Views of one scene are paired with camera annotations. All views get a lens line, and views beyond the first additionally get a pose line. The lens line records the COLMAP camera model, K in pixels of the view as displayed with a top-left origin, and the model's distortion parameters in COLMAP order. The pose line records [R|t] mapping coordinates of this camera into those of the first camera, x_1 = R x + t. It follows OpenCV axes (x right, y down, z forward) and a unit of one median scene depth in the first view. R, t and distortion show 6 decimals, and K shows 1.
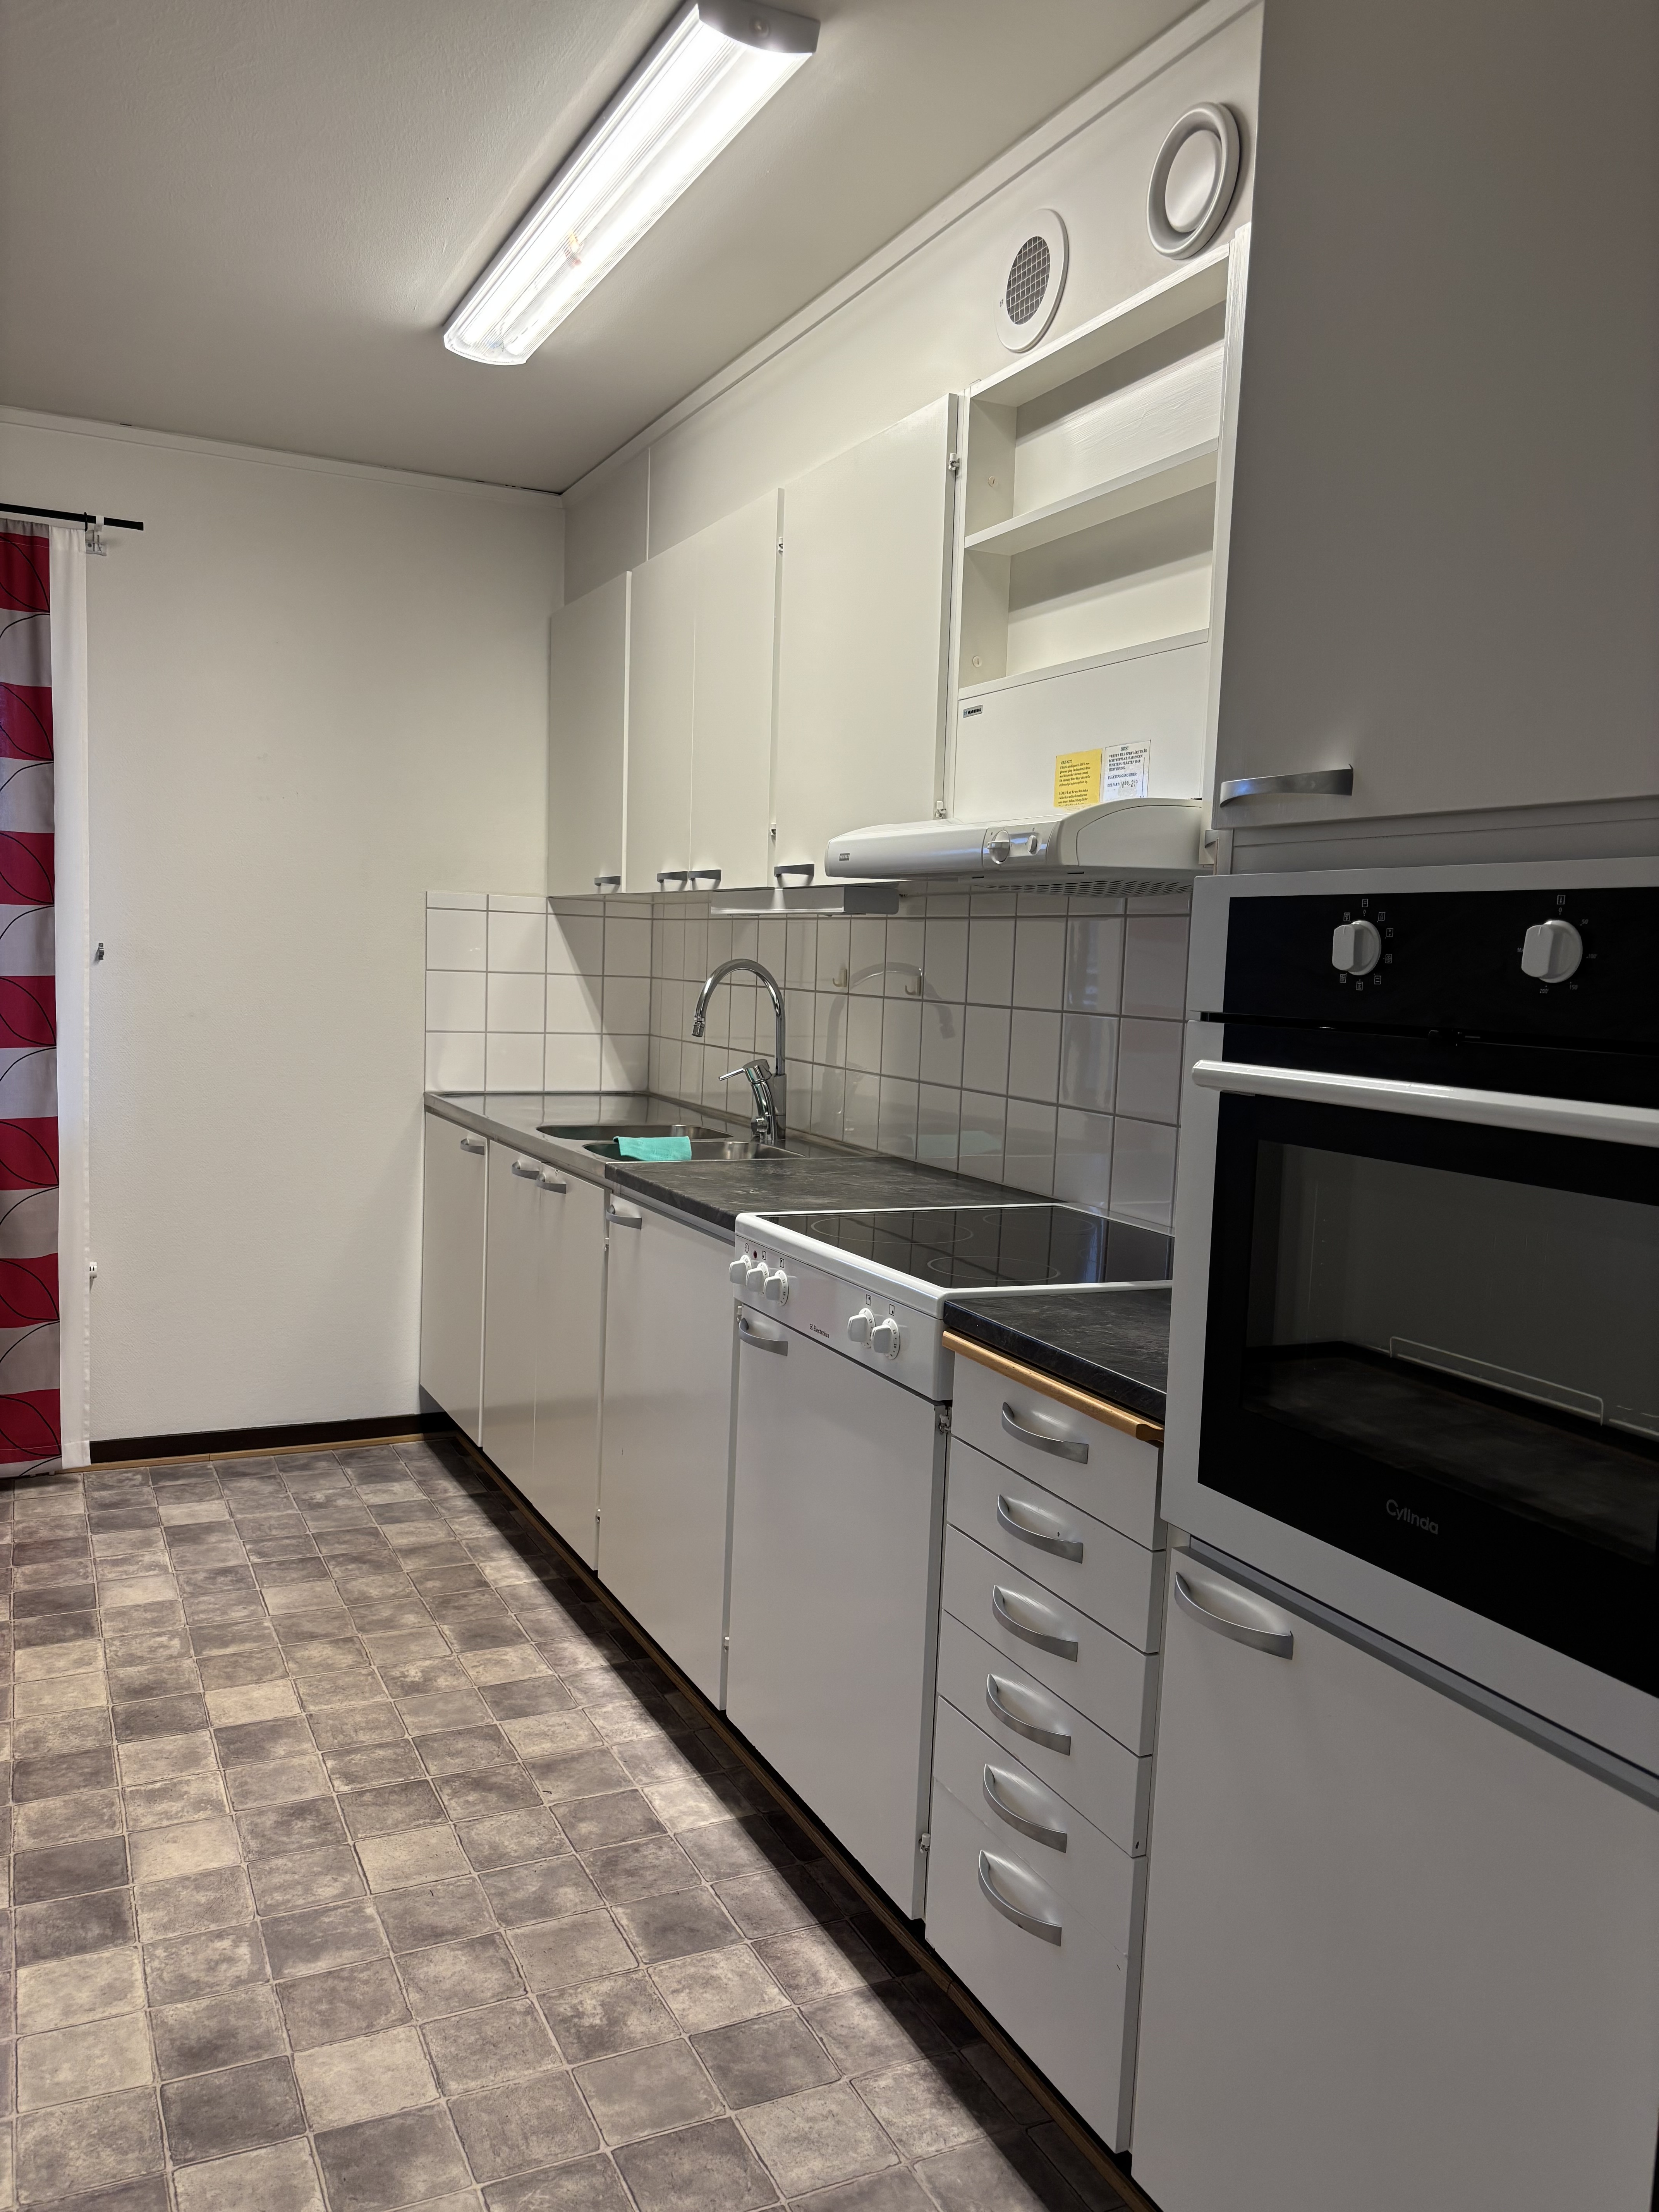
lens RADIAL K [[1678.0, 0, 825.2], [0, 1678.0, 1131.8], [0, 0, 1]] dist [0.023308, 0.008083]
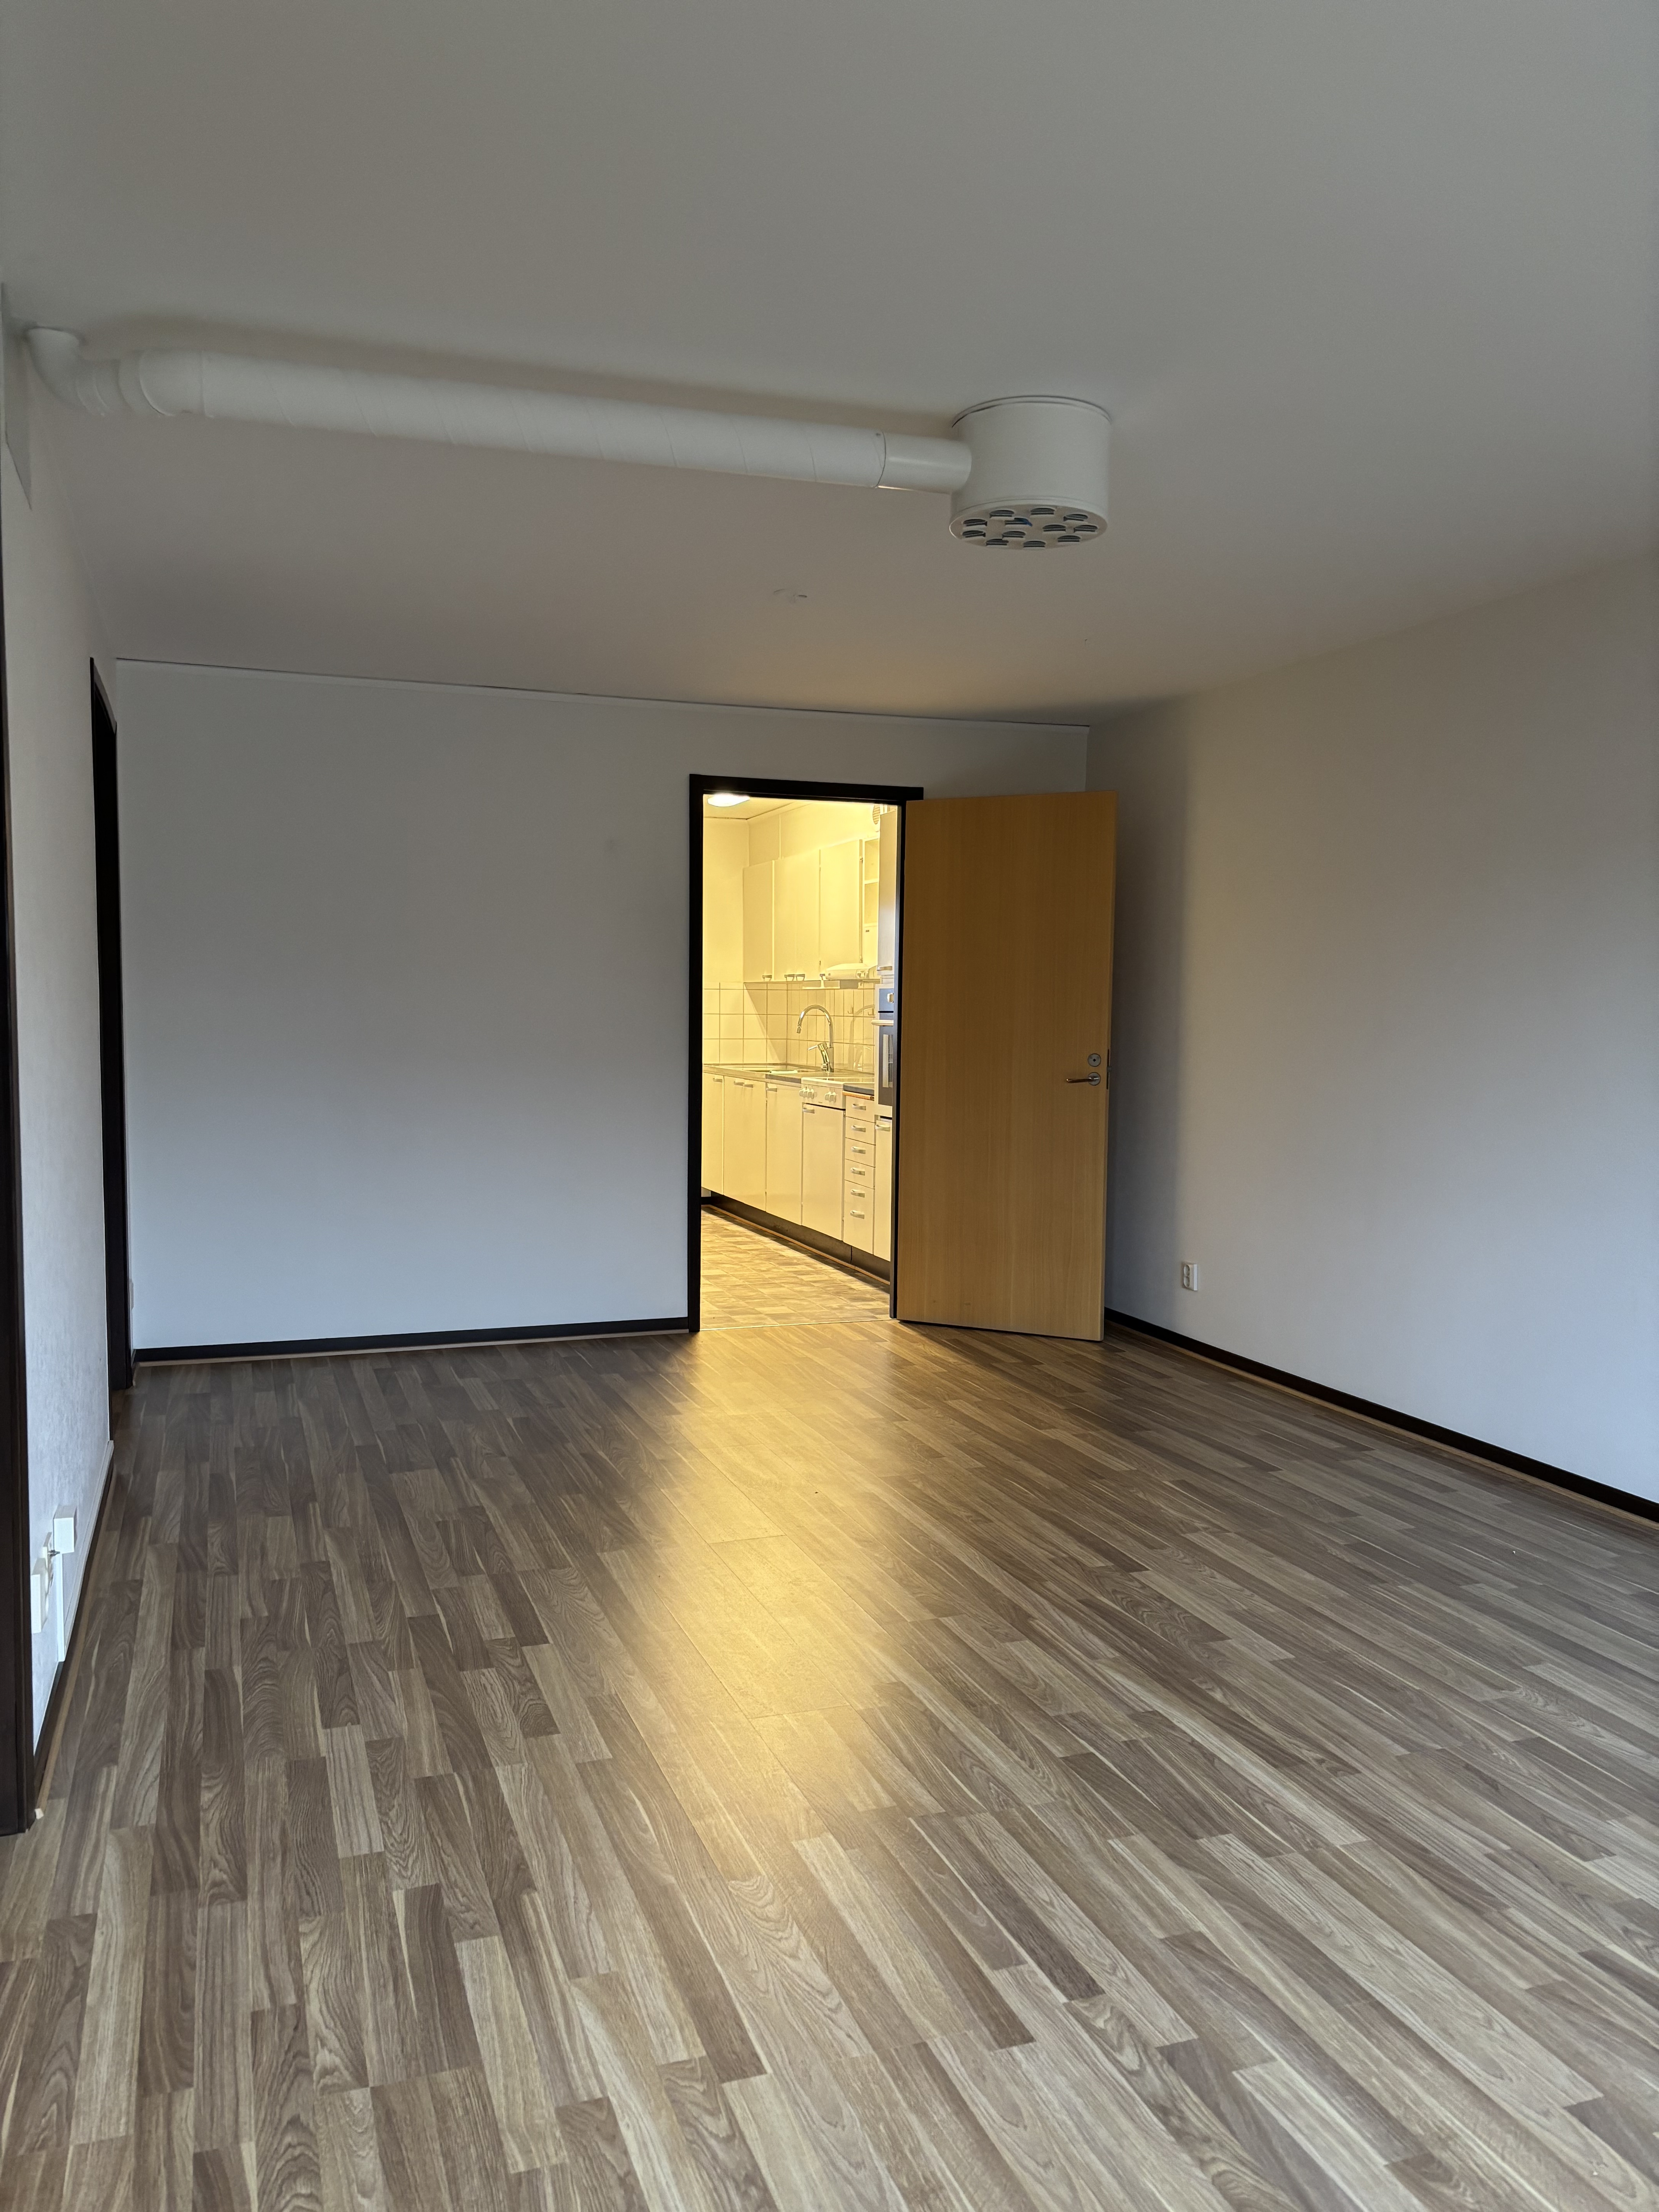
lens RADIAL K [[1668.4, 0, 829.5], [0, 1668.4, 1106.0], [0, 0, 1]] dist [0.023553, -0.000829]
pose [[0.993693, -0.031275, -0.107683, 0.307775], [0.026694, 0.998687, -0.043729, 0.213988], [0.108910, 0.040578, 0.993223, -1.999701]]
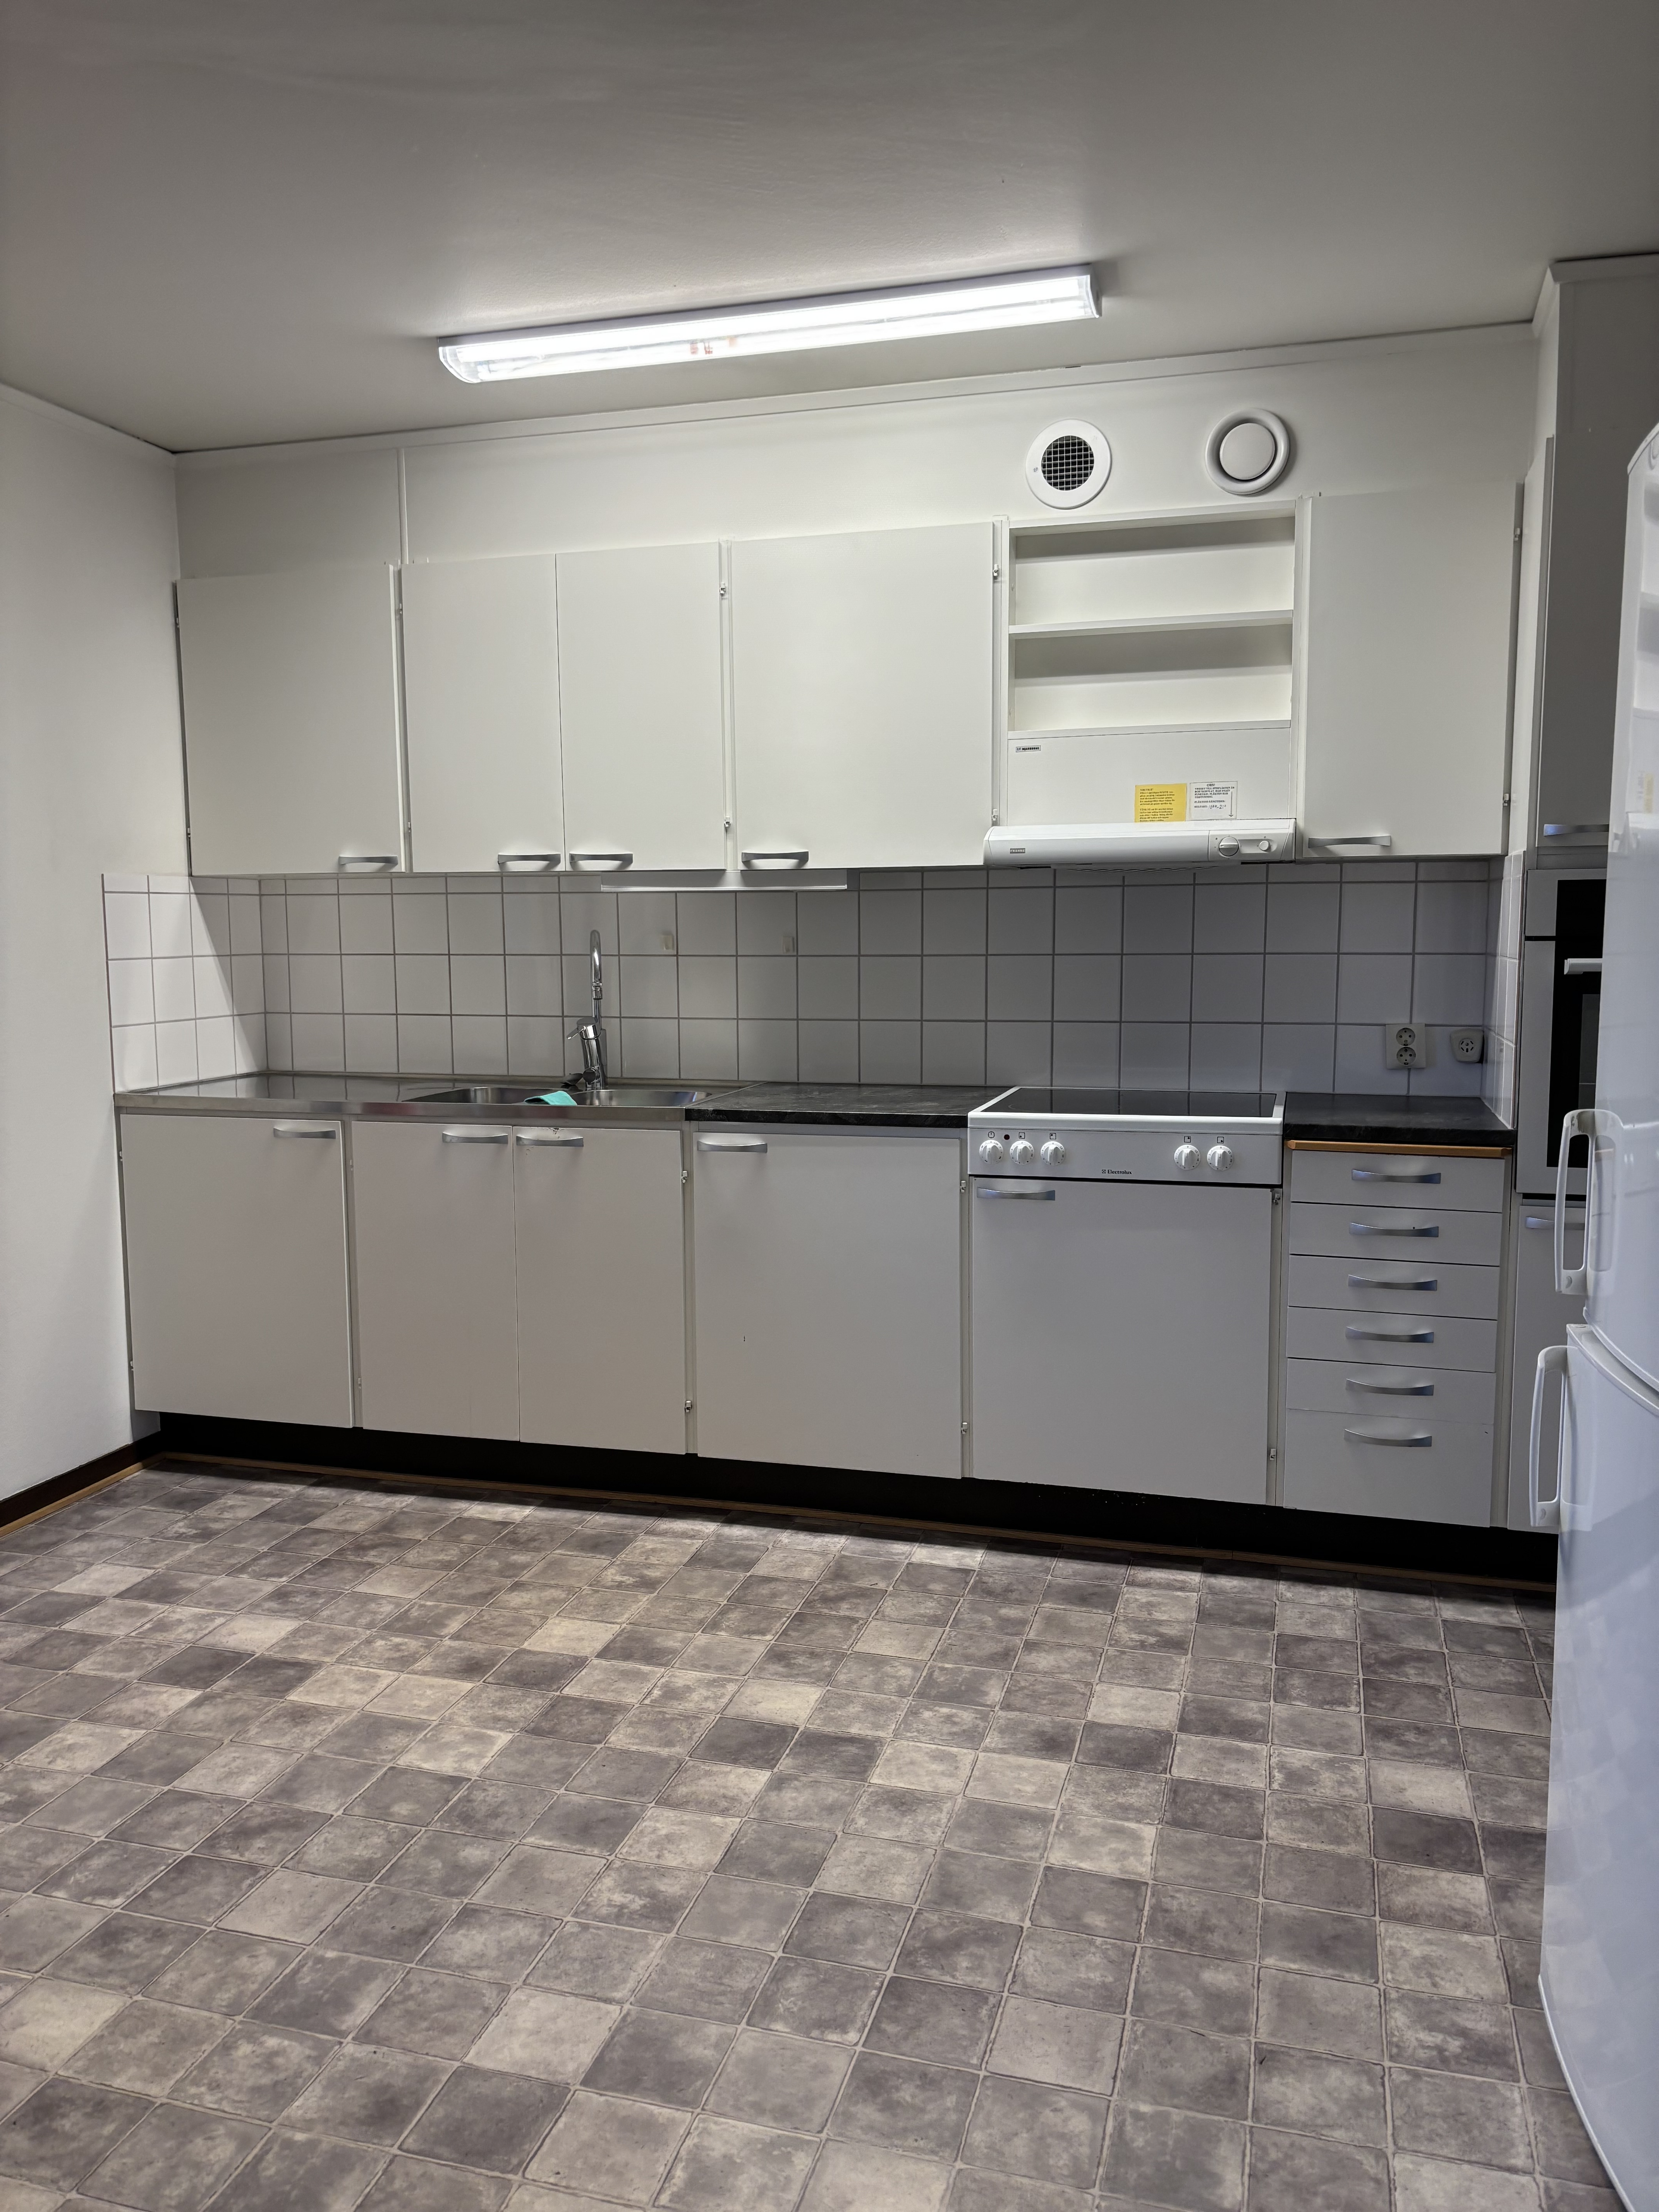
lens RADIAL K [[1668.4, 0, 829.5], [0, 1668.4, 1106.0], [0, 0, 1]] dist [0.023553, -0.000829]
pose [[0.664884, -0.127413, 0.735999, -0.926144], [0.111918, 0.991214, 0.070490, -0.053197], [-0.738514, 0.035504, 0.673303, 0.135618]]
